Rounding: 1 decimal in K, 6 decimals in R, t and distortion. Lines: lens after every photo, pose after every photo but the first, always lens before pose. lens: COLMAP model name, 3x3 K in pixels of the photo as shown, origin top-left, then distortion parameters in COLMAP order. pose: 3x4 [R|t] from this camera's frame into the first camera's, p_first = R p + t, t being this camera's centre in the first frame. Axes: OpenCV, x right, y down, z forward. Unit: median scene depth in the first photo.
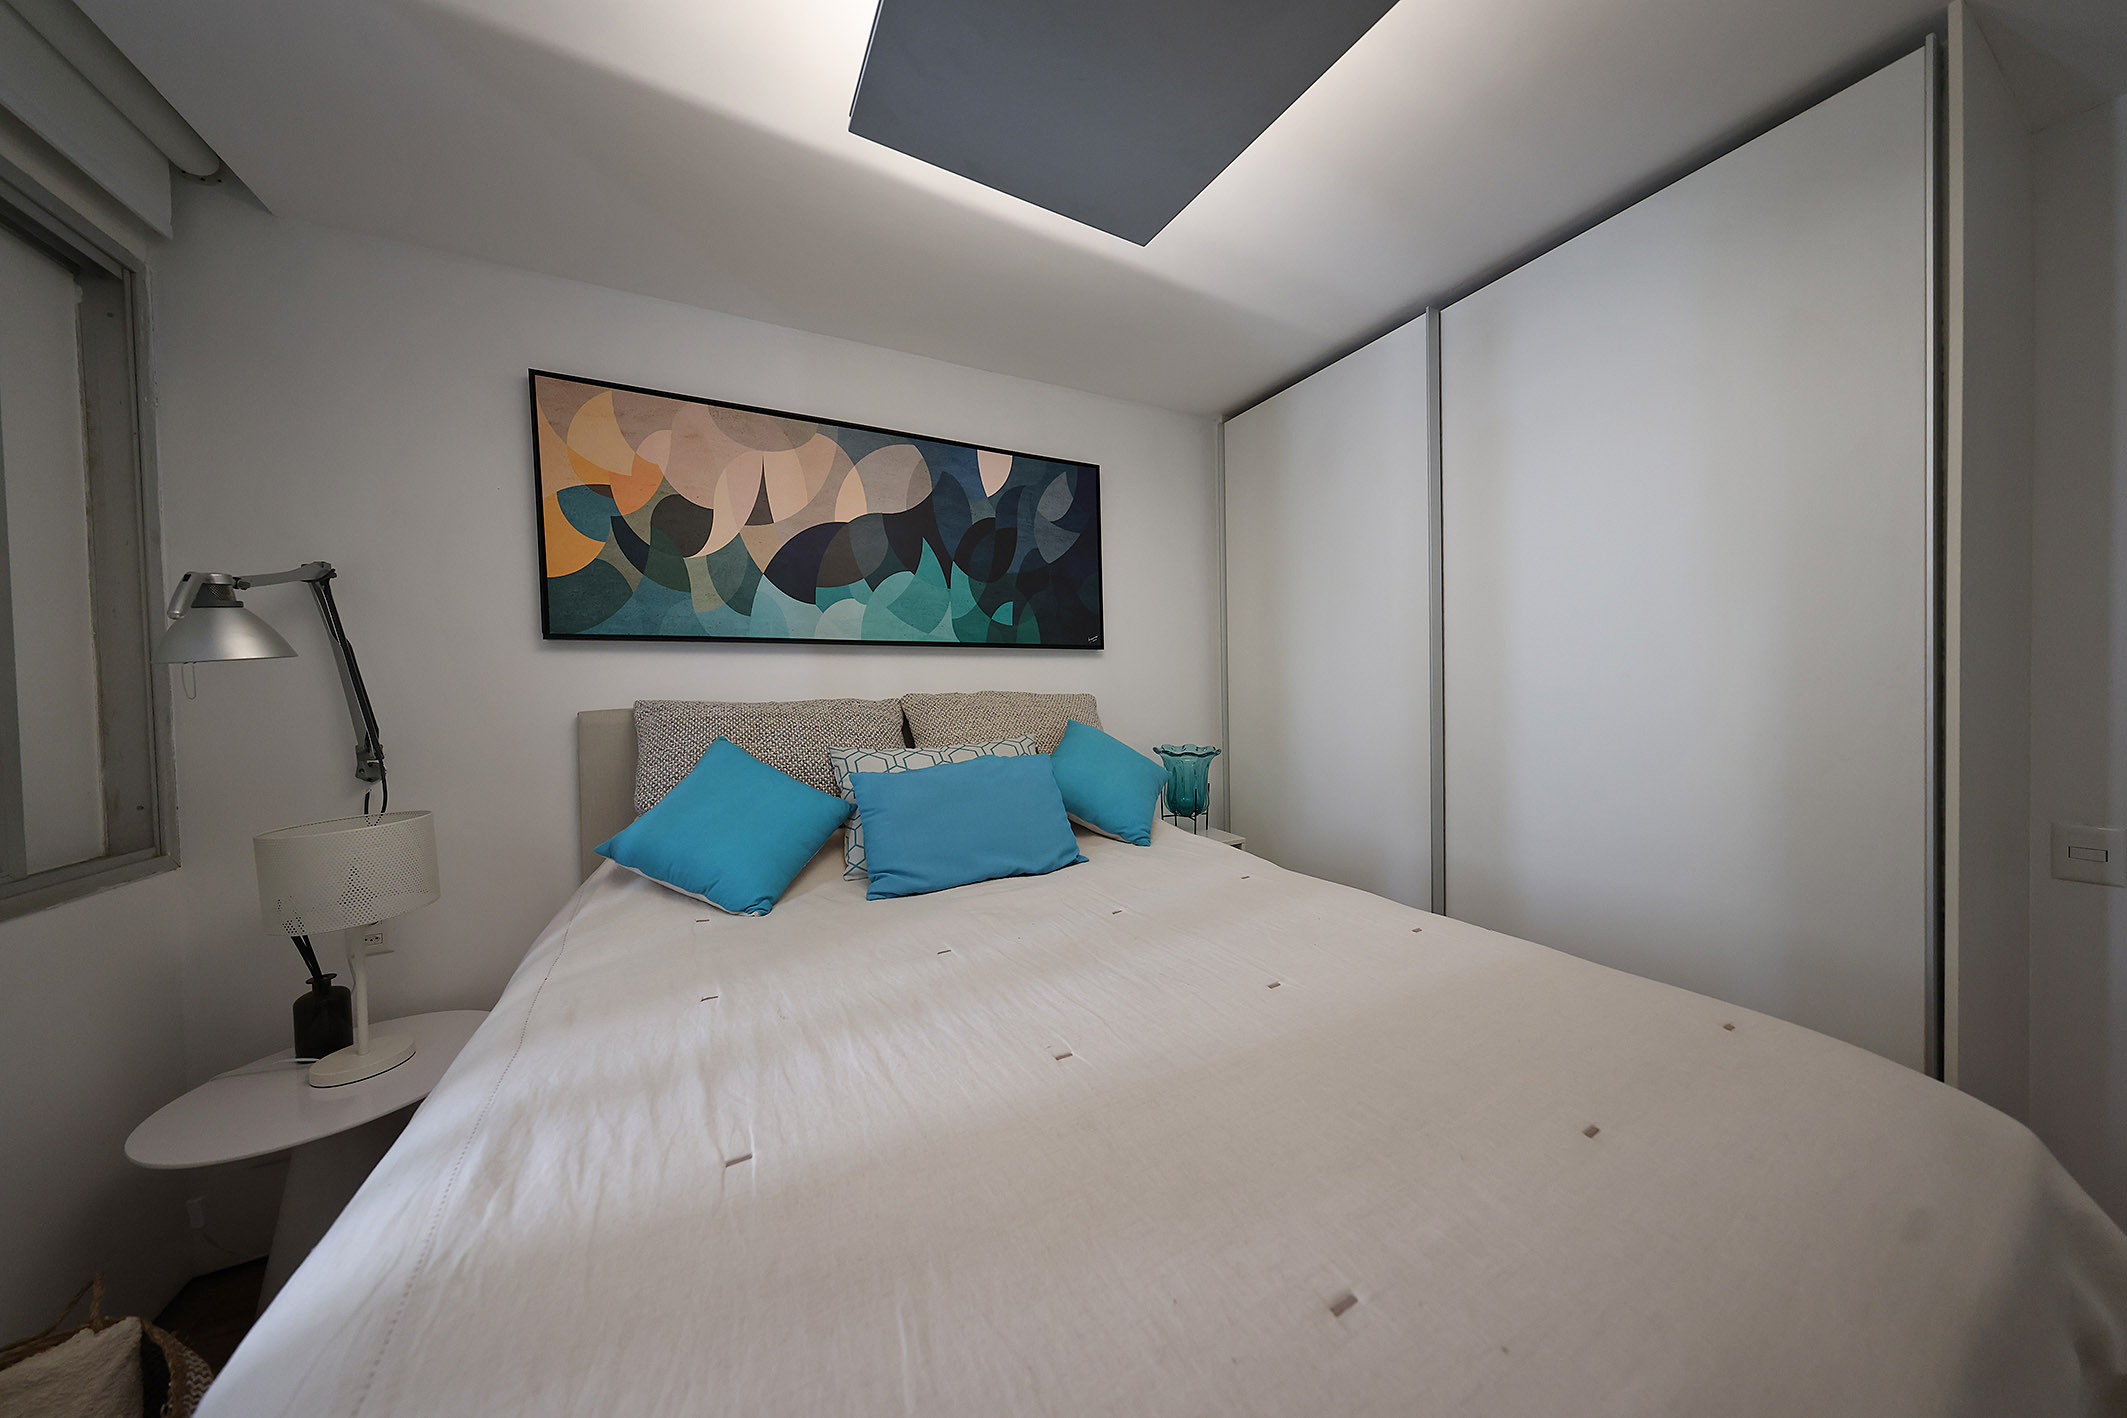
lens RADIAL K [[664.9, 0, 1066.7], [0, 664.9, 707.0], [0, 0, 1]] dist [0.004265, -0.000024]
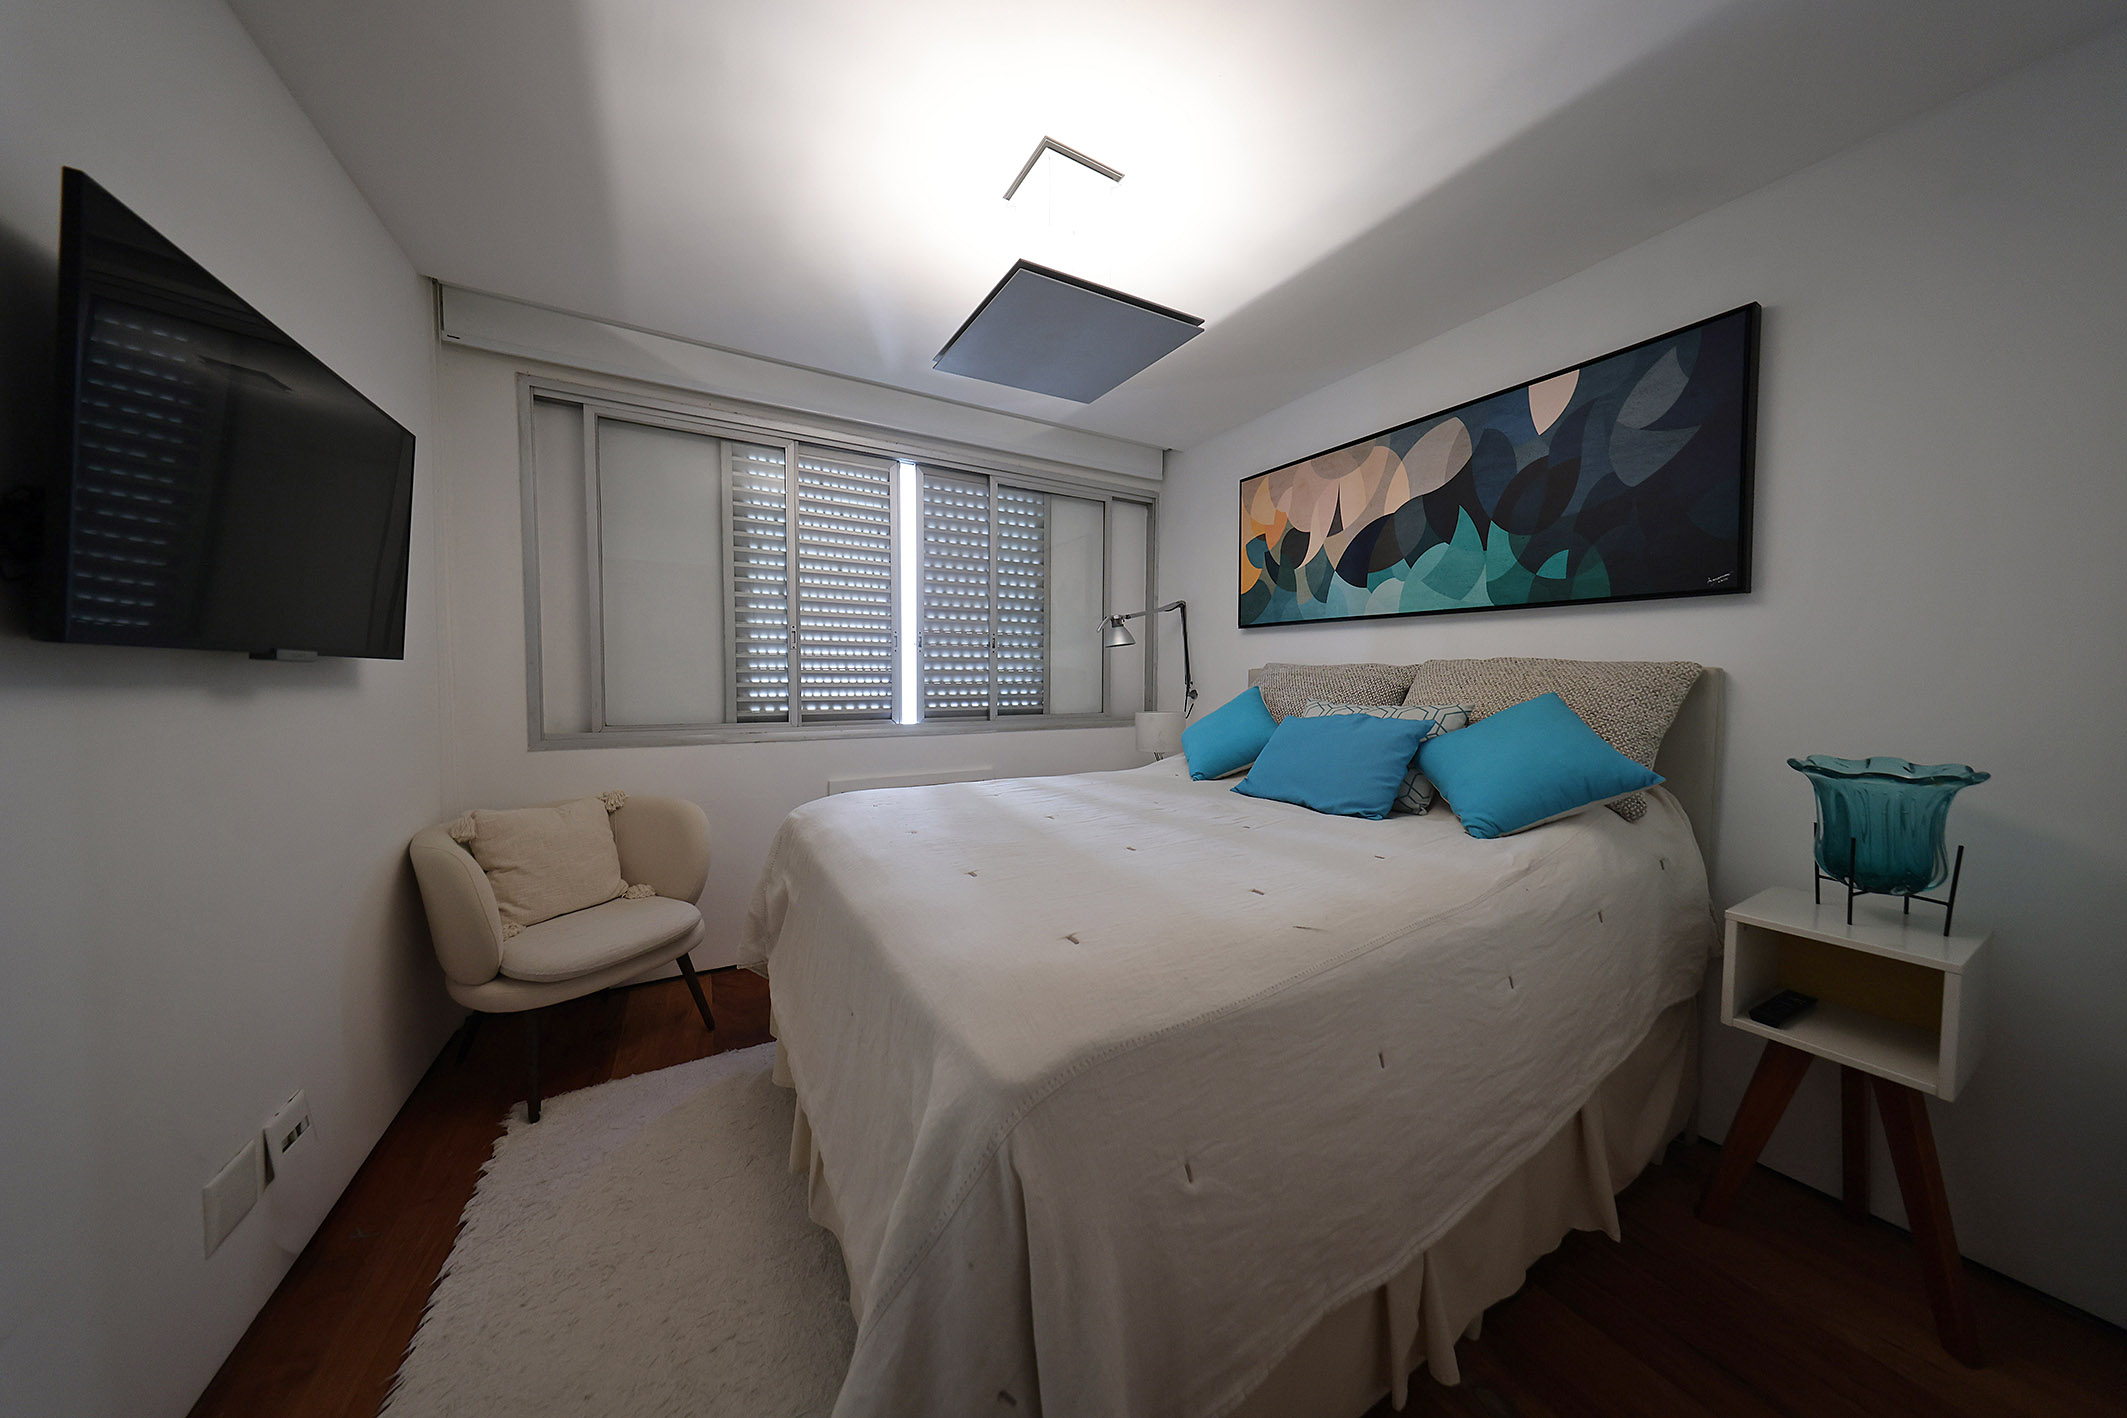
lens RADIAL K [[664.9, 0, 1066.7], [0, 664.9, 707.0], [0, 0, 1]] dist [0.004265, -0.000024]
pose [[0.029461, 0.073570, -0.996855, 0.835446], [-0.022774, 0.997078, 0.072913, -0.009192], [0.999306, 0.020554, 0.031050, 0.391967]]
